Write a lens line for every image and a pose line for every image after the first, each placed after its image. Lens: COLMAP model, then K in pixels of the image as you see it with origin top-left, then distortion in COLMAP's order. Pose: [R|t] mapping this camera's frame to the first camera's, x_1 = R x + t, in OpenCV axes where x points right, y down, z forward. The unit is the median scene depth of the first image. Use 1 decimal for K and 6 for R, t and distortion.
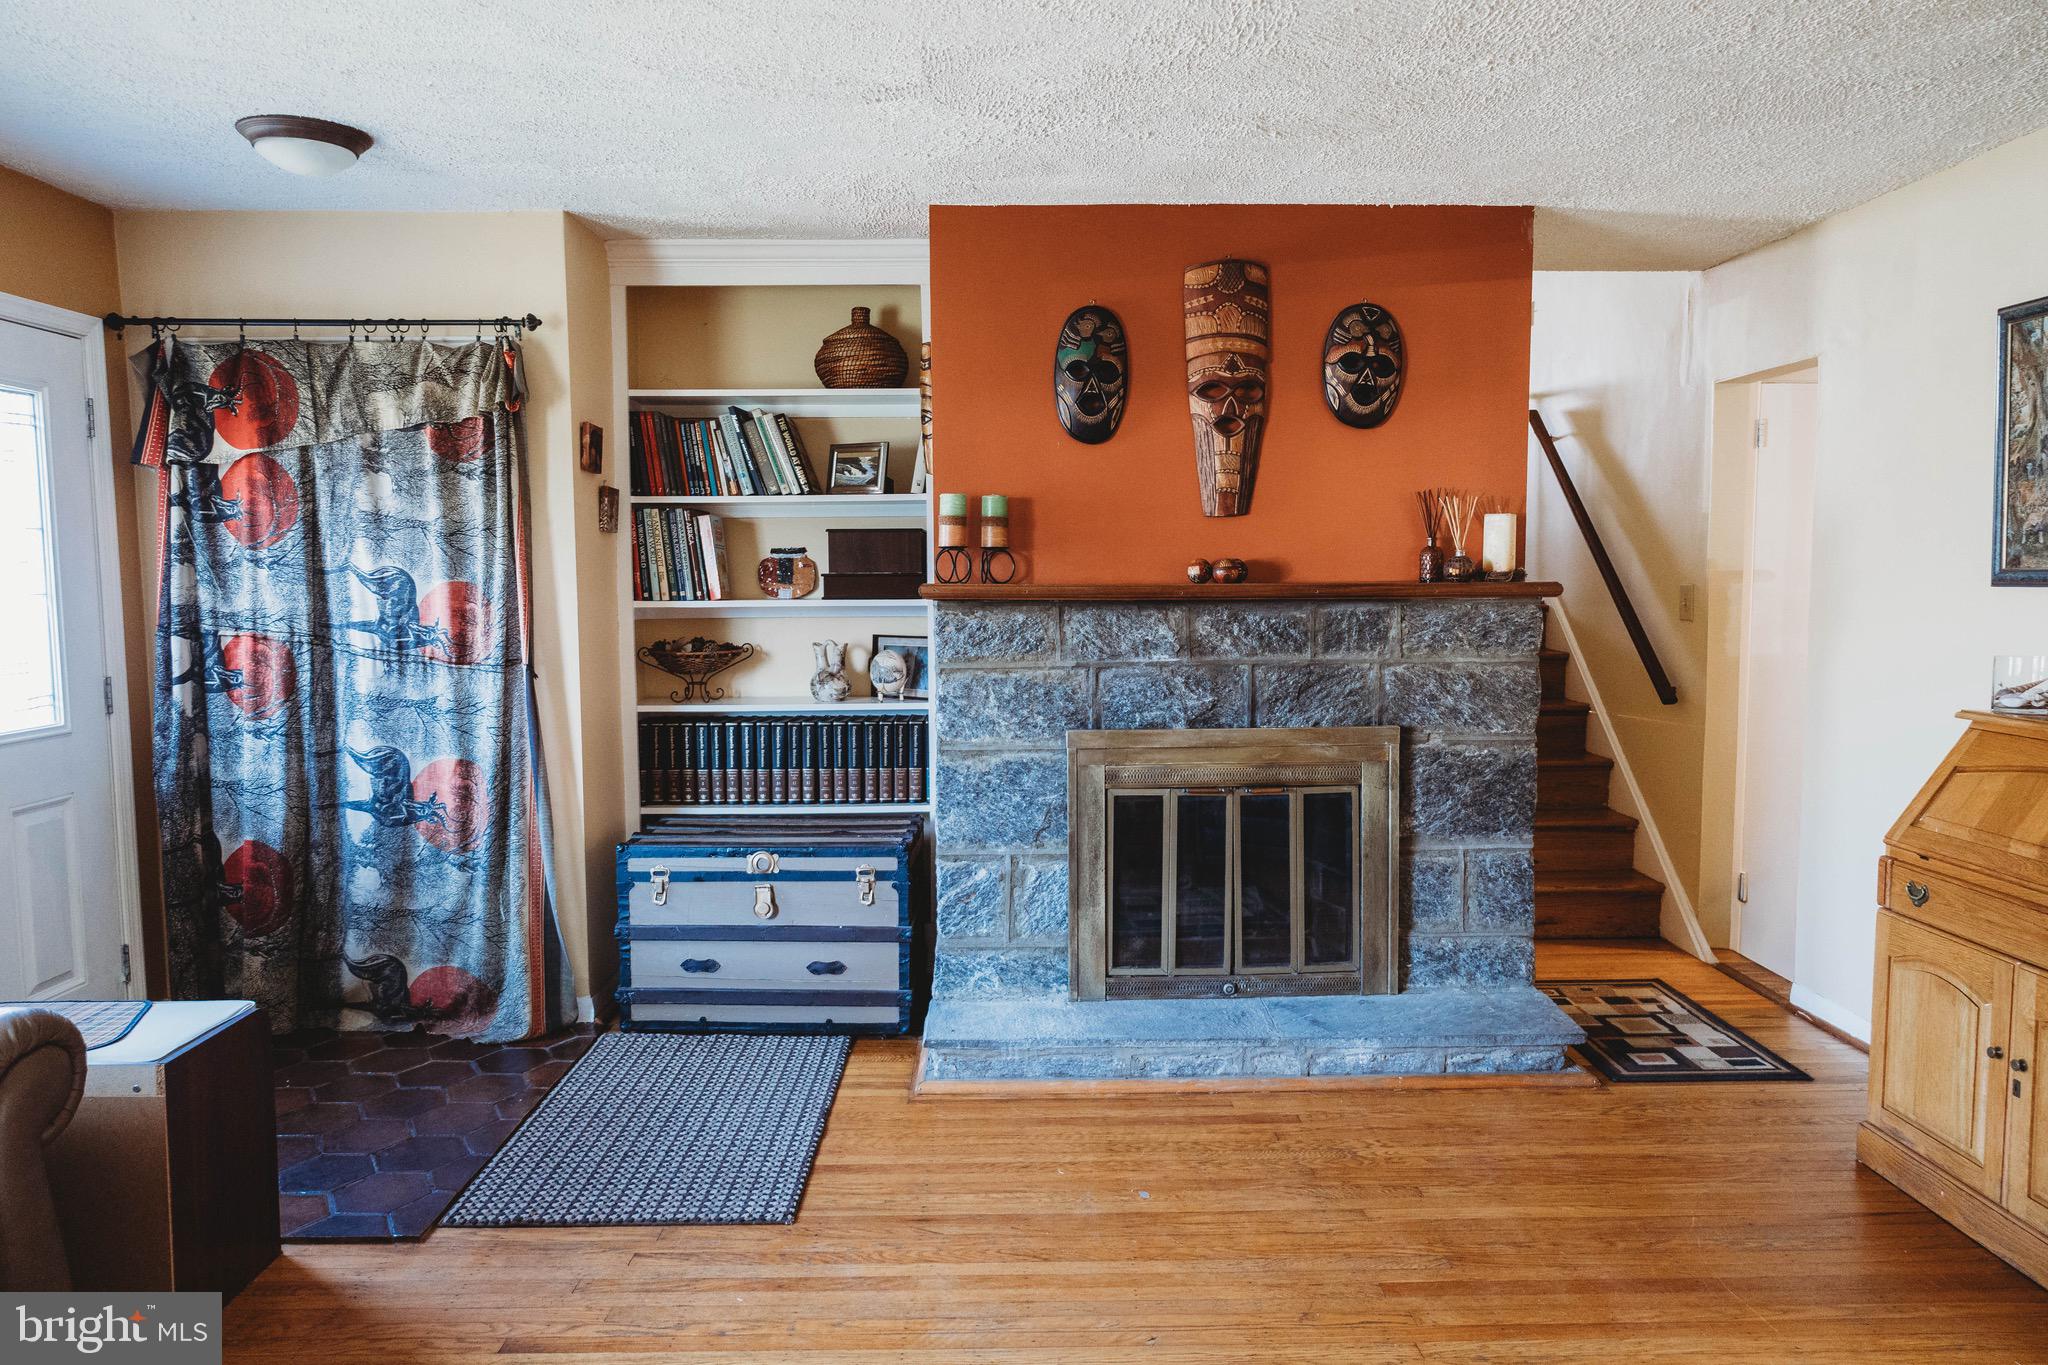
lens RADIAL K [[1349.2, 0, 1017.4], [0, 1349.2, 679.9], [0, 0, 1]] dist [-0.008969, -0.000162]
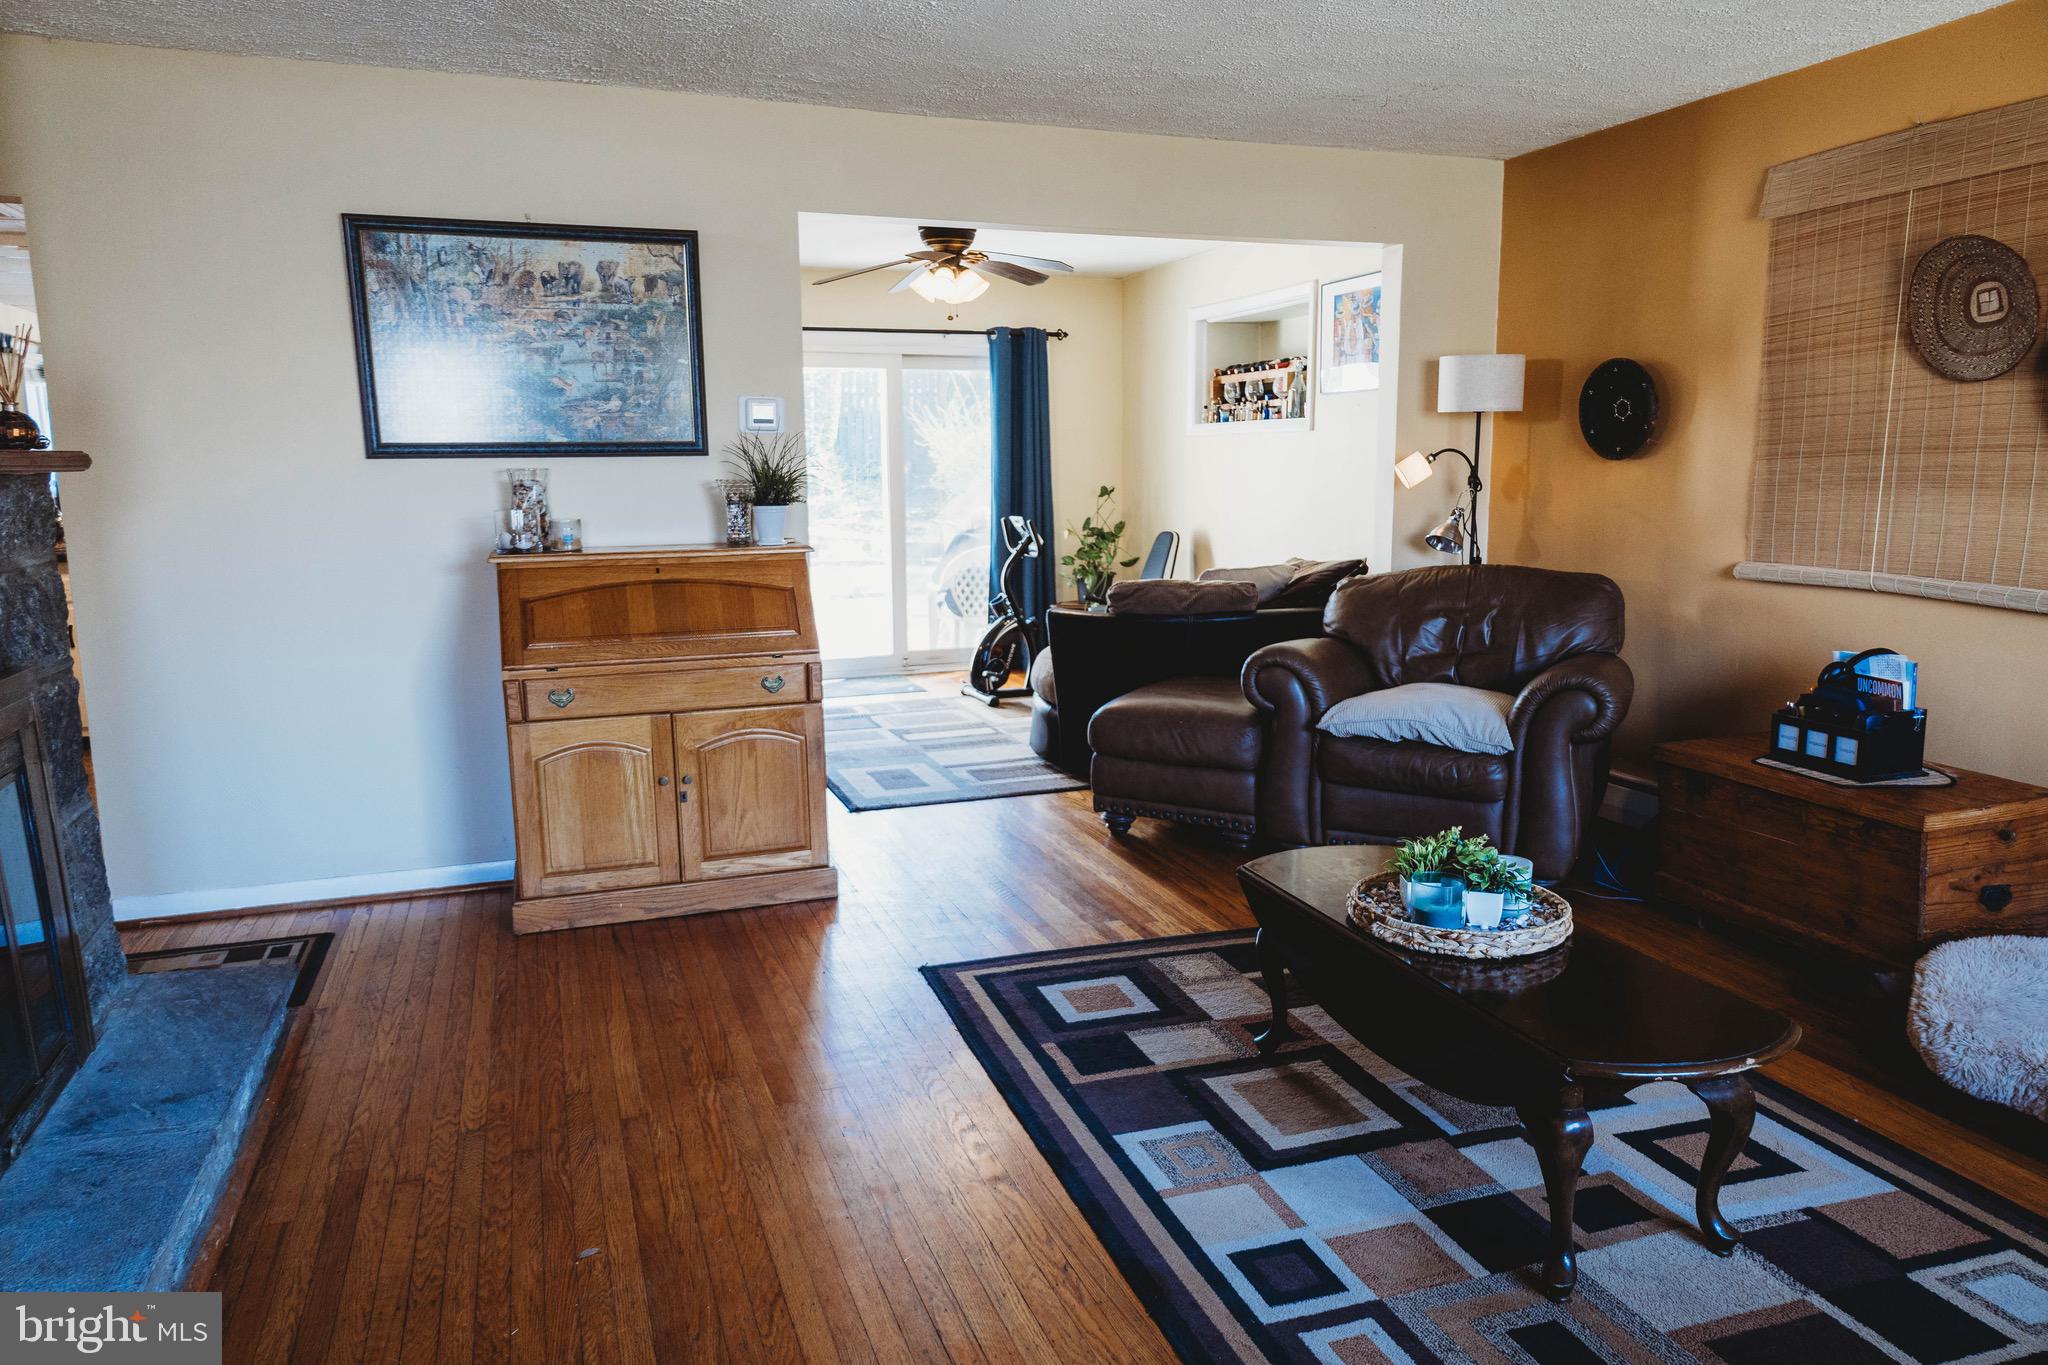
lens RADIAL K [[1319.7, 0, 1017.9], [0, 1319.7, 698.0], [0, 0, 1]] dist [-0.066920, 0.062885]
pose [[-0.325476, -0.161099, 0.931725, -0.608643], [0.080810, 0.977035, 0.197163, -0.048635], [-0.942091, 0.139465, -0.304983, 0.937118]]
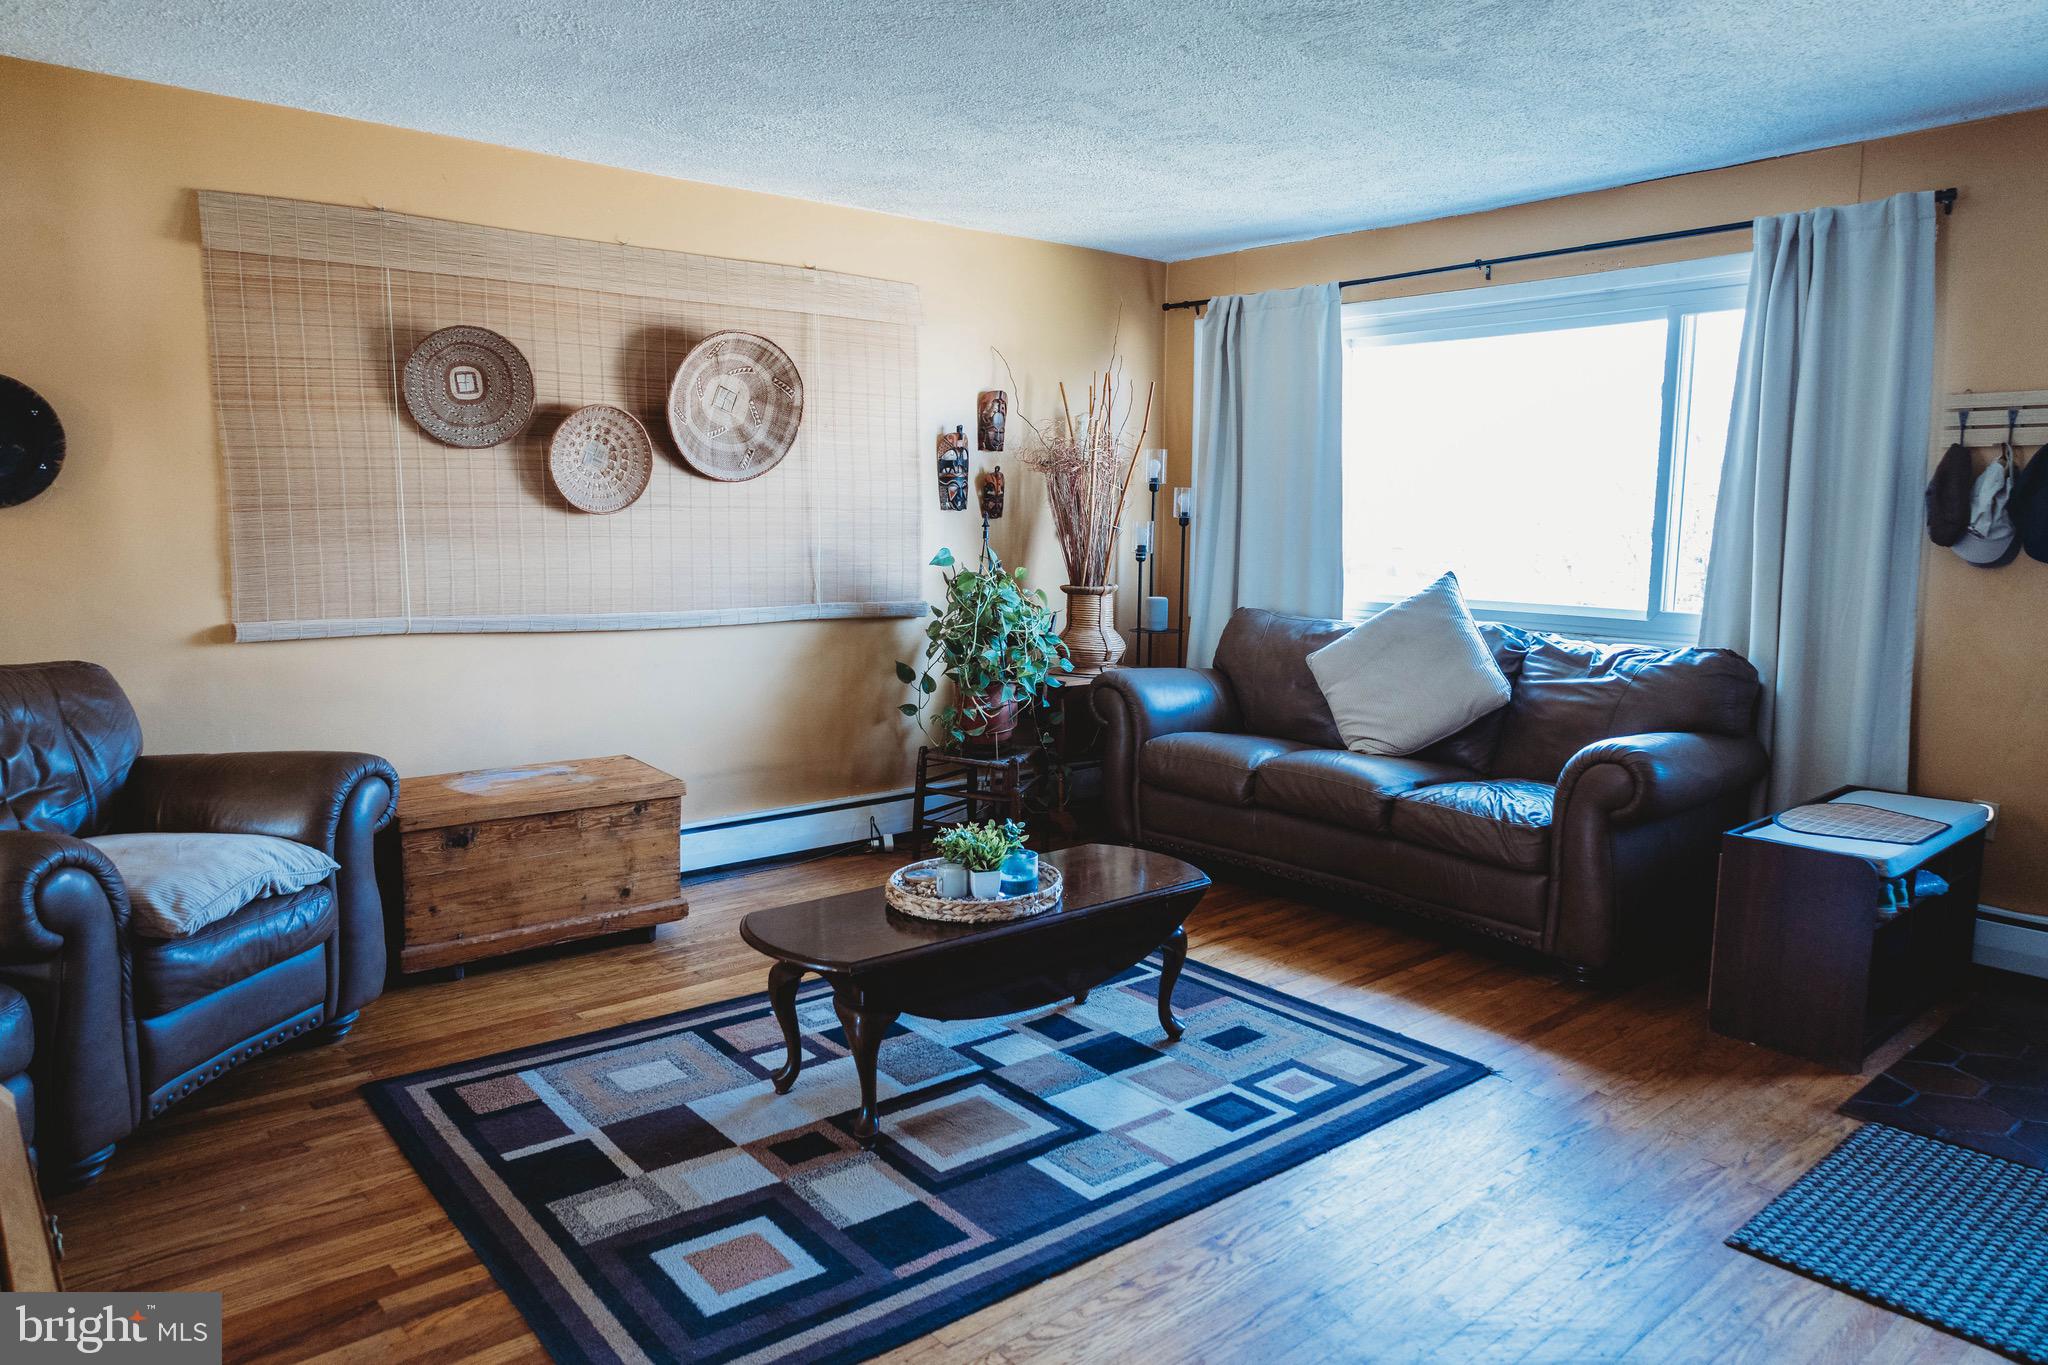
lens RADIAL K [[1371.3, 0, 1024.0], [0, 1371.3, 682.5], [0, 0, 1]] dist [-0.007881, -0.000943]
pose [[-0.766607, 0.079075, -0.637229, 0.668373], [-0.052074, 0.981463, 0.184439, -0.080741], [0.640002, 0.174576, -0.748279, 1.225550]]
